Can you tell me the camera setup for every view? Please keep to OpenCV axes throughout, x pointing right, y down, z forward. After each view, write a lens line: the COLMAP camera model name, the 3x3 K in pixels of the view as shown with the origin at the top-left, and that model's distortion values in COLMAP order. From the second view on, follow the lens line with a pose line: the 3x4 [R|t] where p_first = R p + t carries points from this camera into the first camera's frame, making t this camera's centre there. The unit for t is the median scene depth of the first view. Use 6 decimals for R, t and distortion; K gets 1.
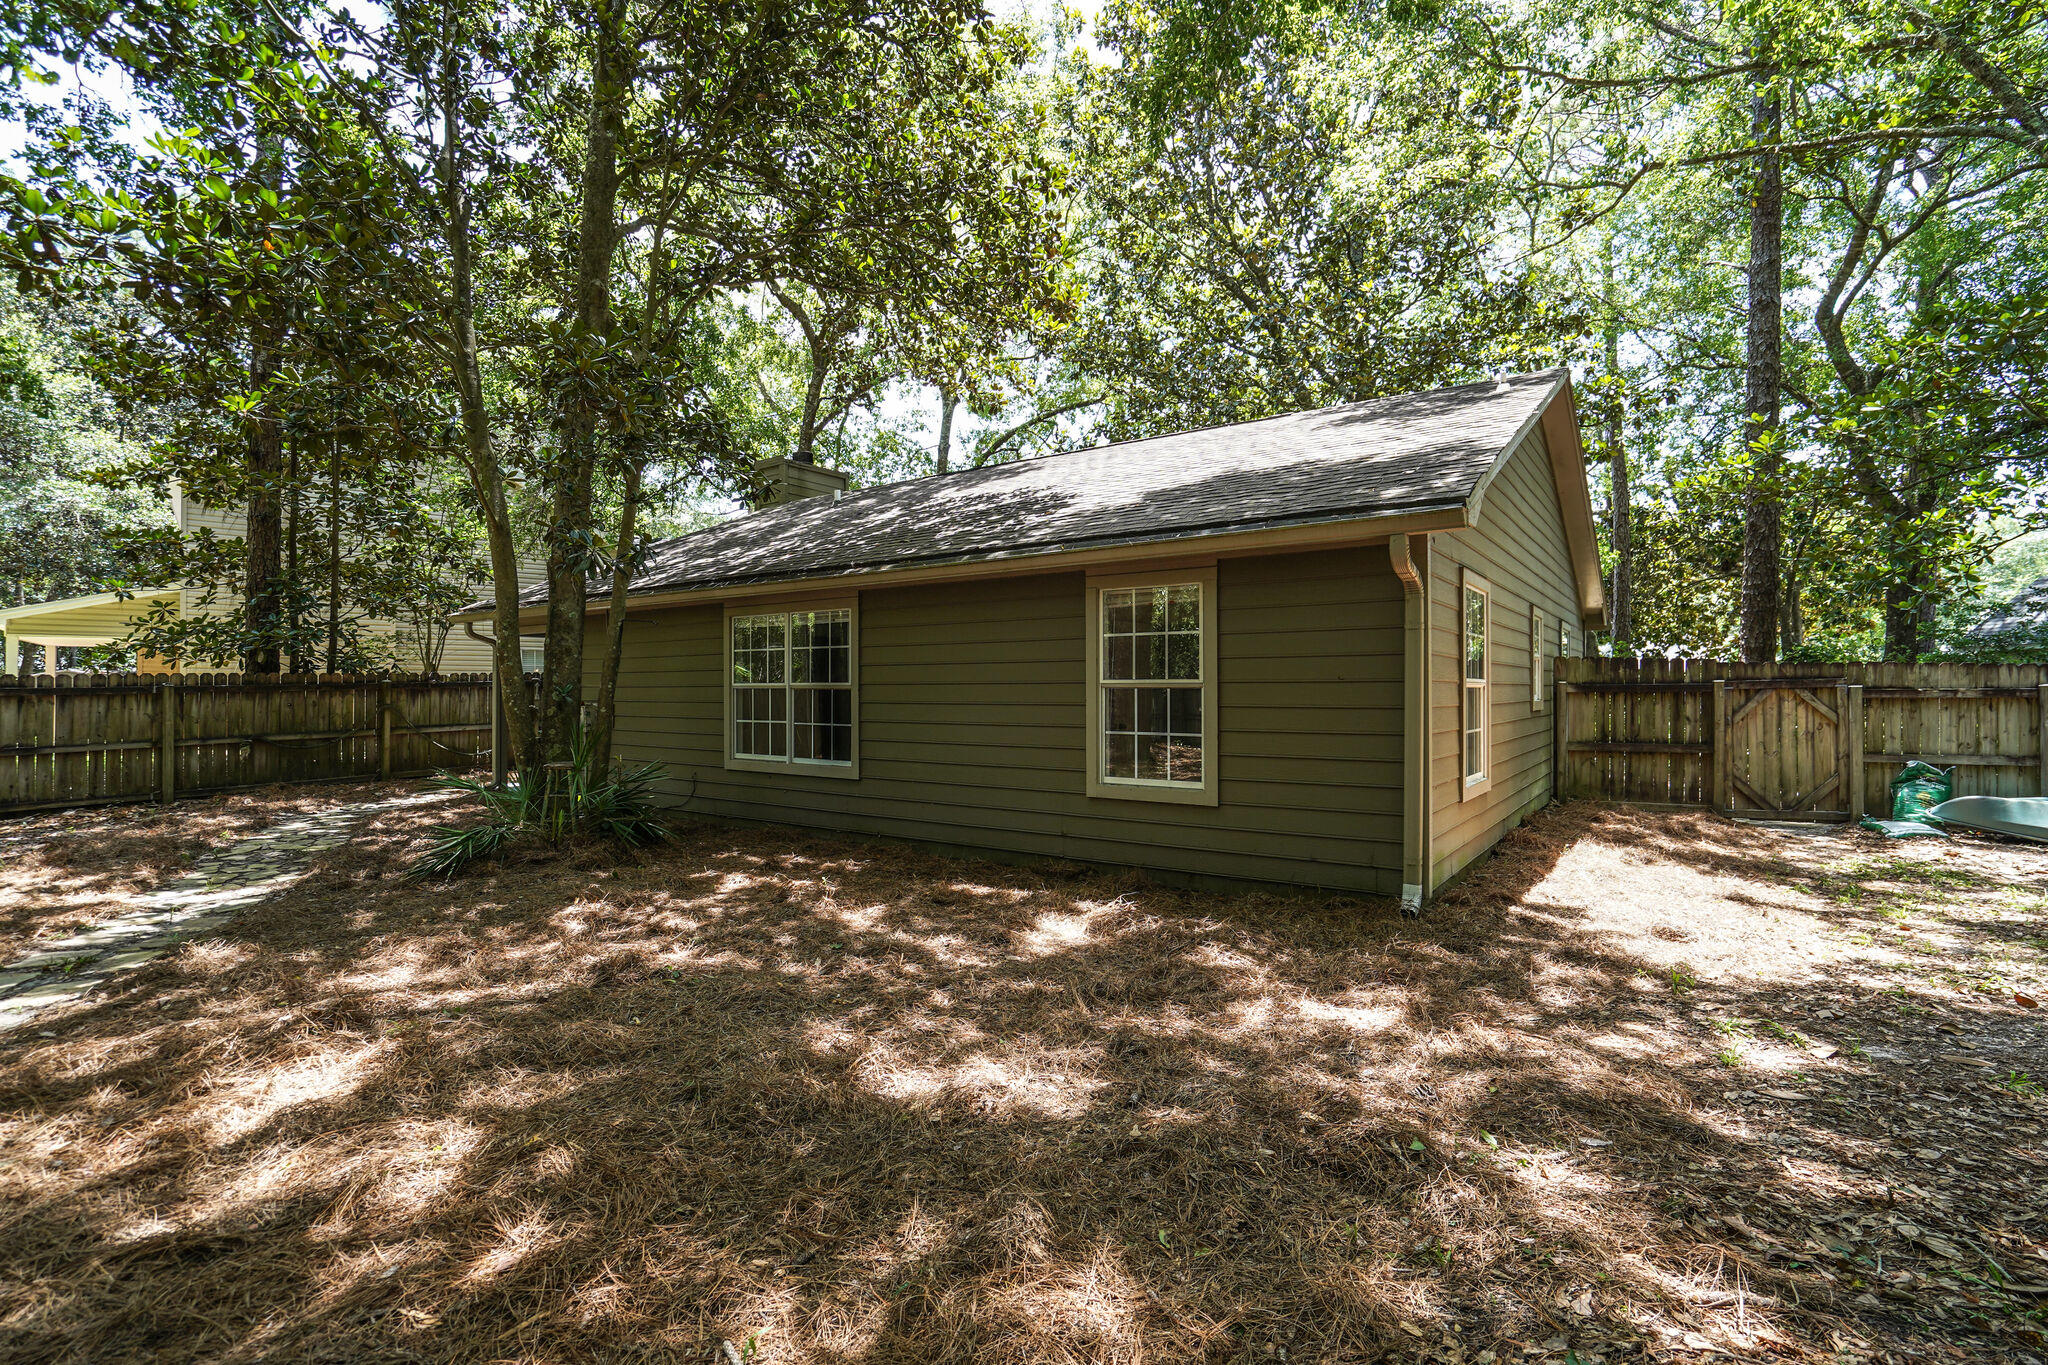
lens RADIAL K [[931.3, 0, 1015.2], [0, 931.3, 684.0], [0, 0, 1]] dist [-0.045029, 0.025679]
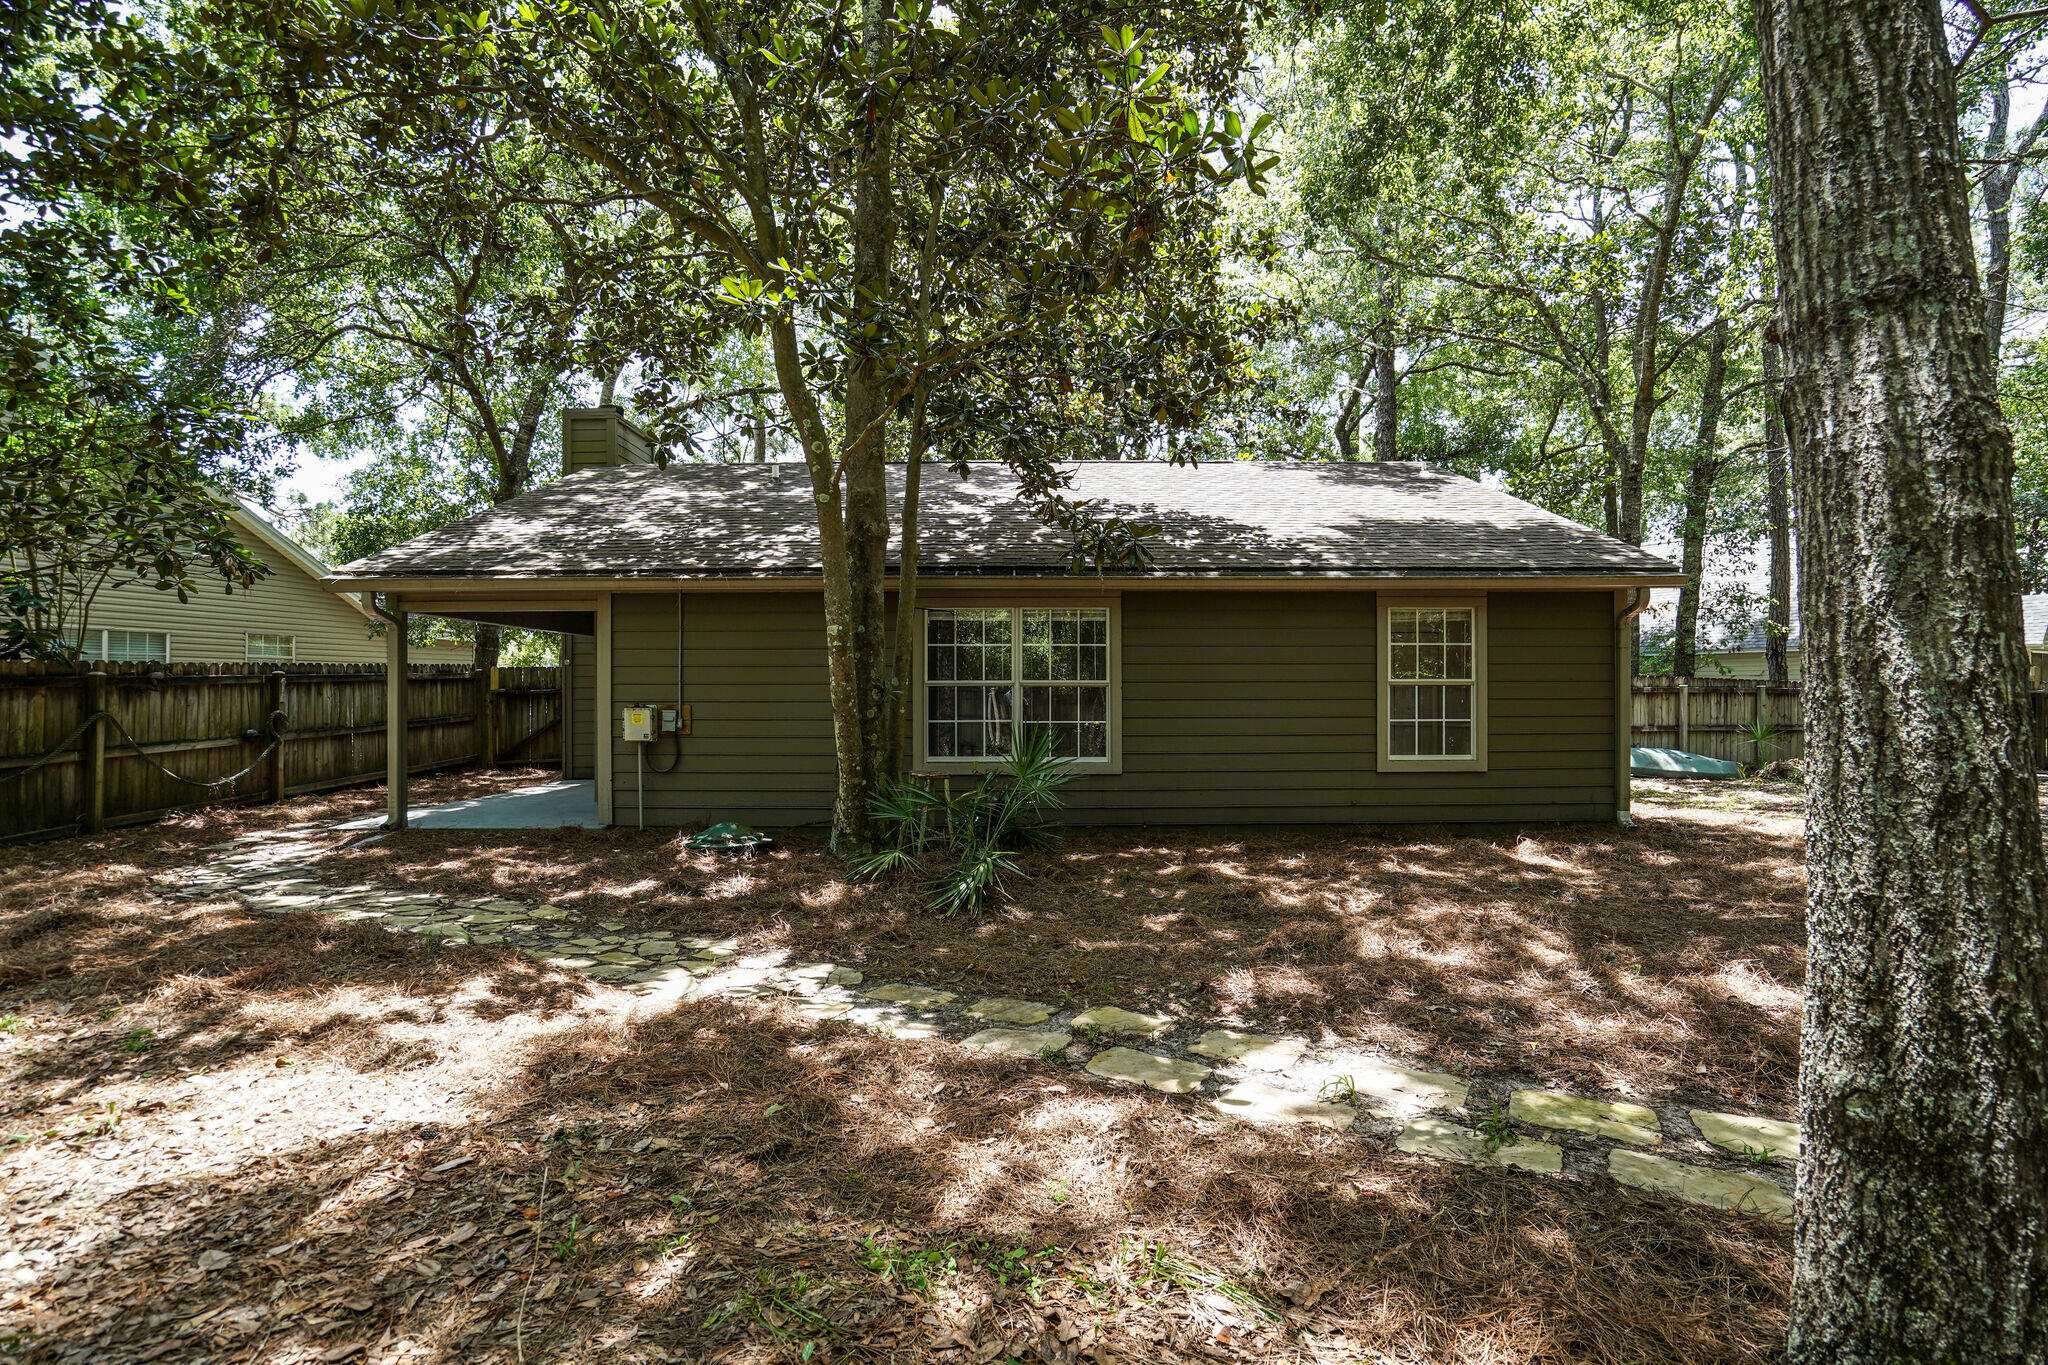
lens RADIAL K [[931.3, 0, 1015.2], [0, 931.3, 684.0], [0, 0, 1]] dist [-0.045029, 0.025679]
pose [[0.807305, 0.003797, 0.590122, -1.057213], [-0.003030, 0.999993, -0.002289, 0.006650], [-0.590126, 0.000059, 0.807311, 0.280724]]
